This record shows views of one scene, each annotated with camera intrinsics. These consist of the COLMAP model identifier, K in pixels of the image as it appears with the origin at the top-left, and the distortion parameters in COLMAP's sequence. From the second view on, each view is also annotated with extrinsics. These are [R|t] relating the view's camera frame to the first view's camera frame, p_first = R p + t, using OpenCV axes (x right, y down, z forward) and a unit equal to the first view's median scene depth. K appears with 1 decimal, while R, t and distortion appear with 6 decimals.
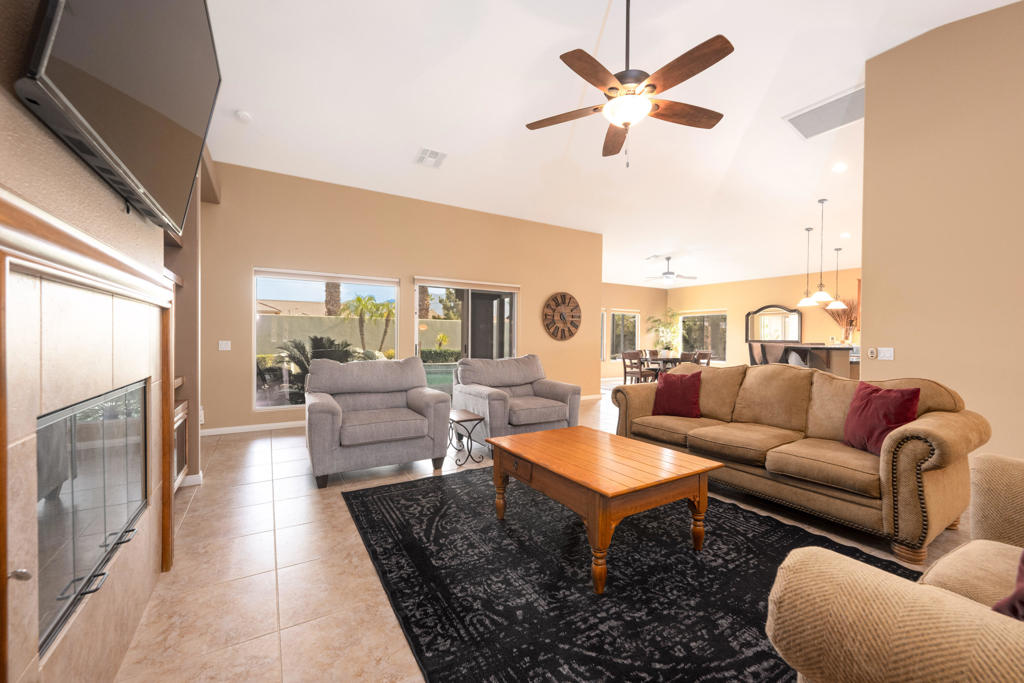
lens RADIAL K [[407.0, 0, 515.2], [0, 407.0, 341.3], [0, 0, 1]] dist [-0.004090, -0.000002]
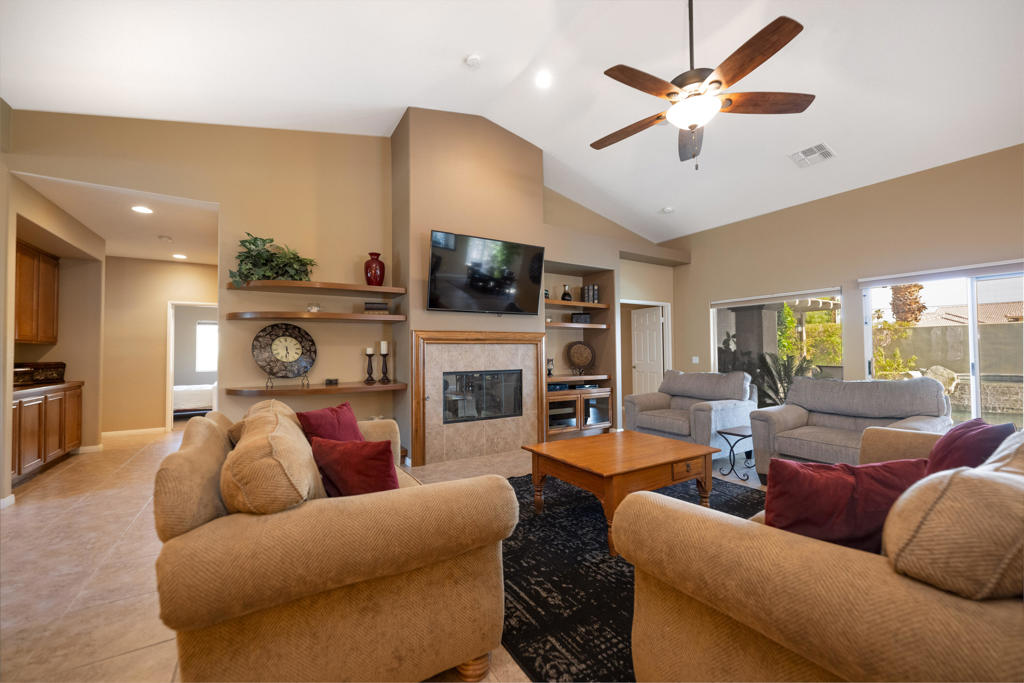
lens RADIAL K [[407.0, 0, 512.5], [0, 407.0, 343.6], [0, 0, 1]] dist [-0.004090, -0.000002]
pose [[0.009758, -0.028654, -0.999542, 1.593378], [-0.006022, 0.999570, -0.028713, -0.001651], [0.999934, 0.006299, 0.009581, 0.768368]]
